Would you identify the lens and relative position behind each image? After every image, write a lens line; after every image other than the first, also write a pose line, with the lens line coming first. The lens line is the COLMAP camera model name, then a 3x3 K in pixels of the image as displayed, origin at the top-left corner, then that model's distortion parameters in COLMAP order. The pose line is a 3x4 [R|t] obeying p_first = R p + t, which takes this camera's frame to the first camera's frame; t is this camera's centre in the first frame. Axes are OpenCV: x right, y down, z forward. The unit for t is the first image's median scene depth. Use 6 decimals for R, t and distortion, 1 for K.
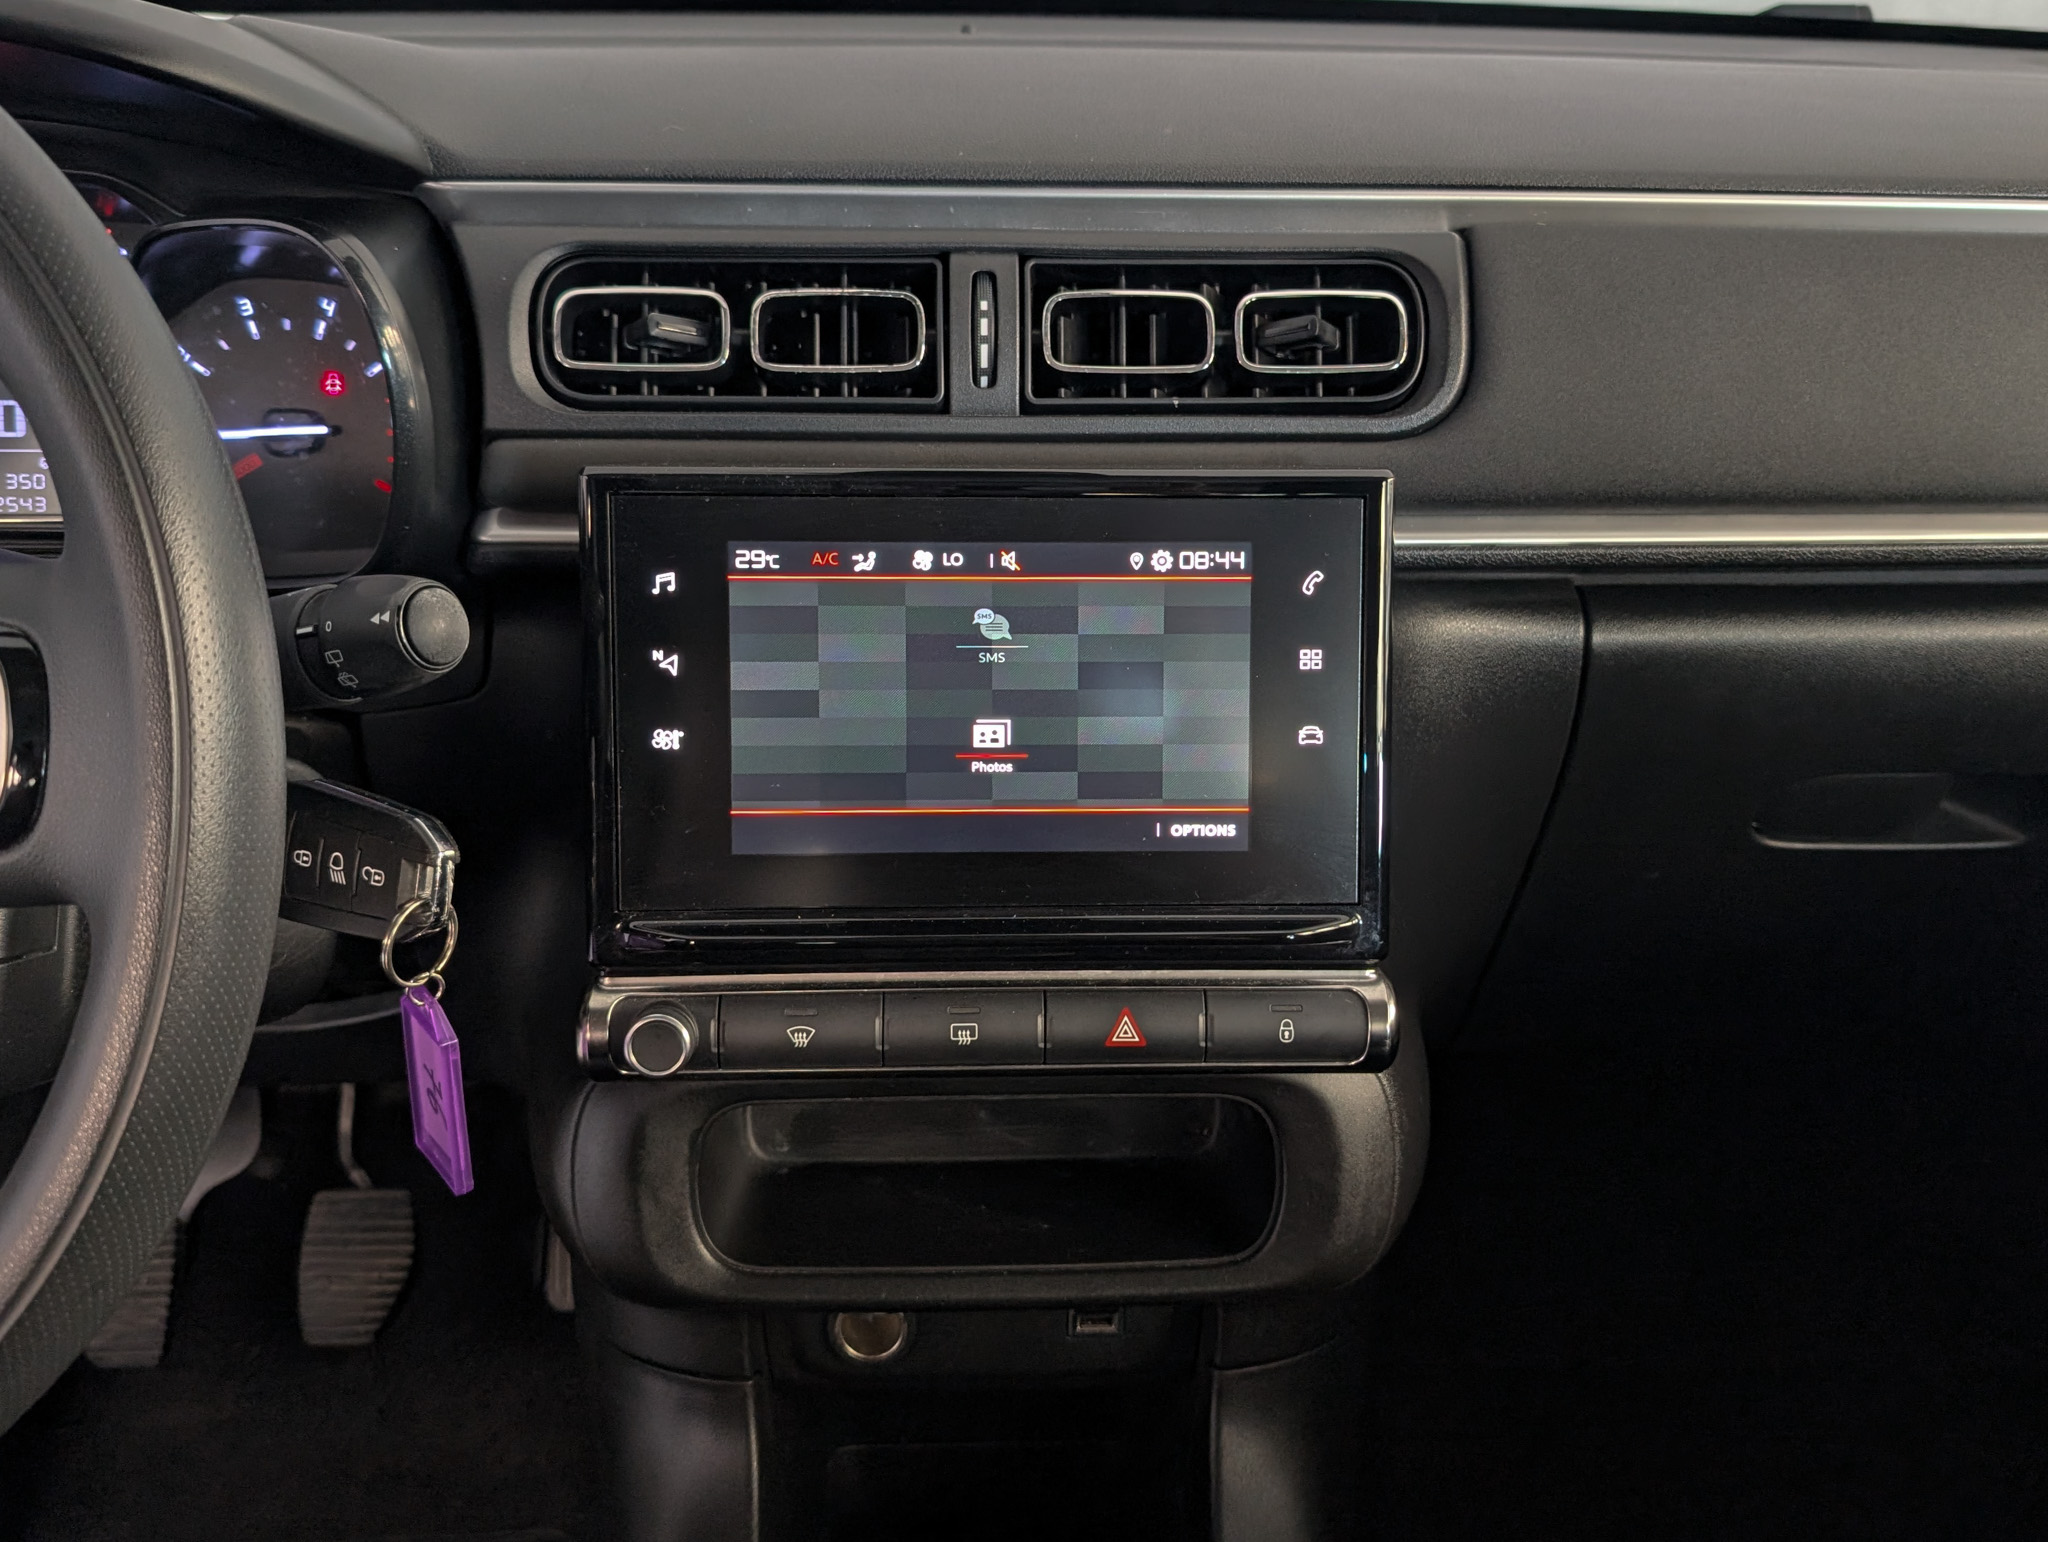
lens RADIAL K [[2000.7, 0, 1017.3], [0, 2000.7, 700.6], [0, 0, 1]] dist [0.066229, -0.304950]
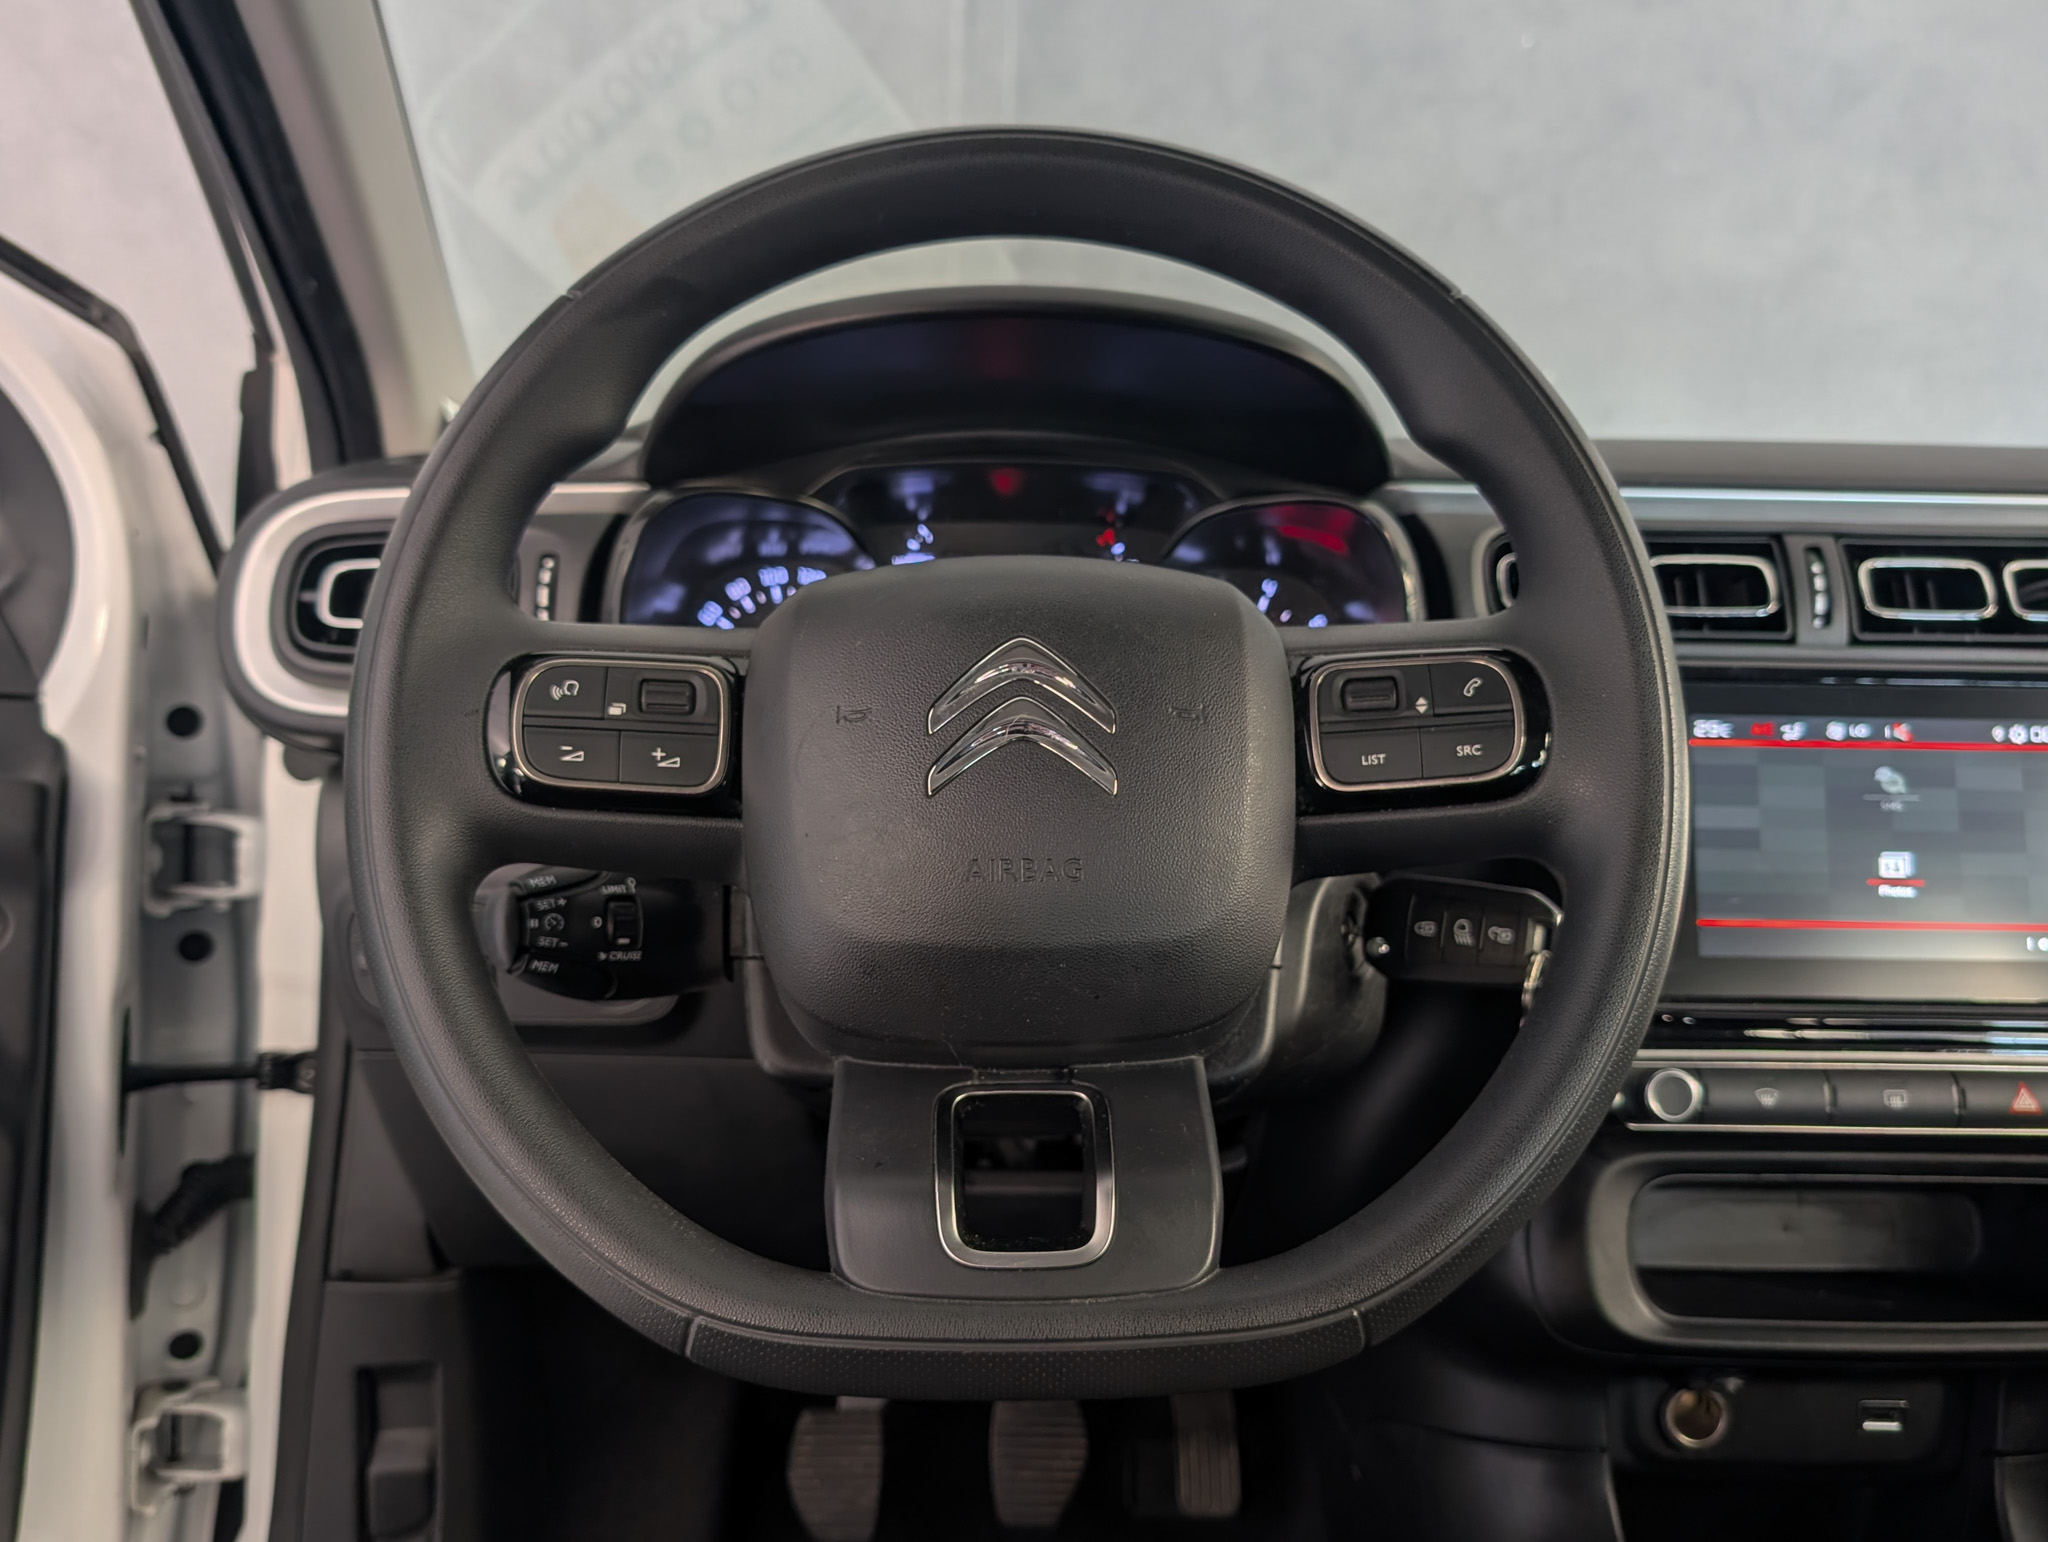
lens RADIAL K [[1730.8, 0, 1024.0], [0, 1730.8, 771.0], [0, 0, 1]] dist [-0.010954, -0.013537]
pose [[0.998341, 0.006020, -0.057262, -0.477131], [-0.018957, 0.973439, -0.228160, 0.207726], [0.054367, 0.228867, 0.971938, -0.119343]]
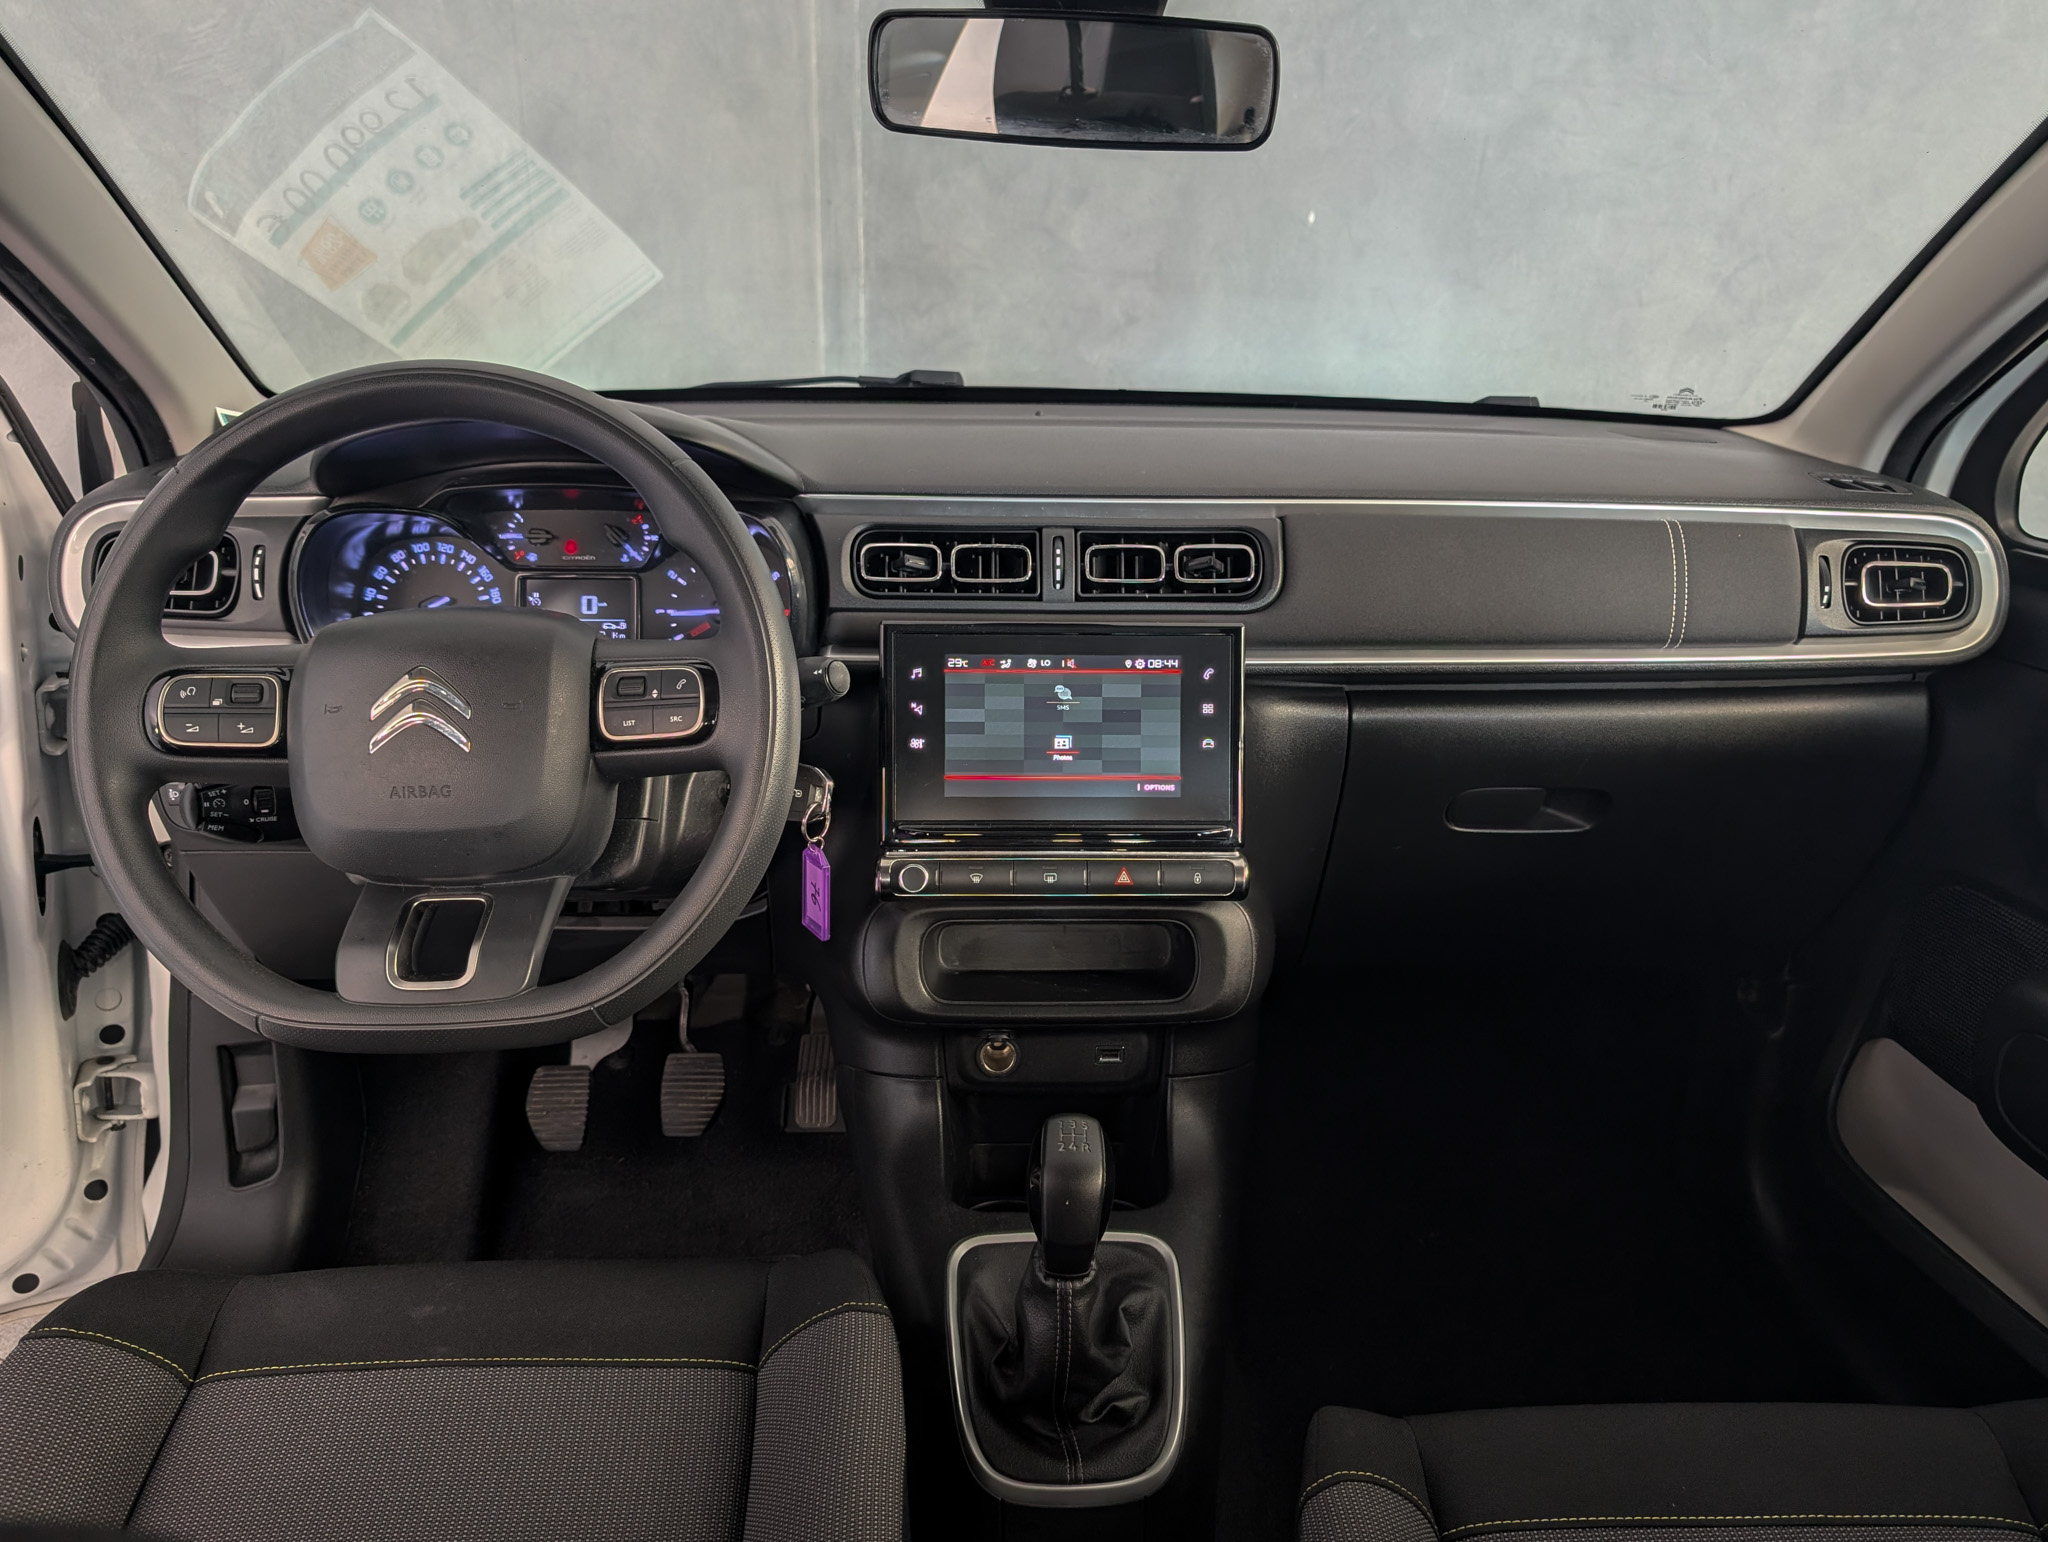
lens RADIAL K [[1519.2, 0, 1024.0], [0, 1519.2, 771.0], [0, 0, 1]] dist [0.044659, -0.096840]
pose [[0.999904, 0.002369, -0.013646, -0.030550], [-0.003315, 0.997564, -0.069683, 0.153756], [0.013448, 0.069722, 0.997476, -0.621096]]
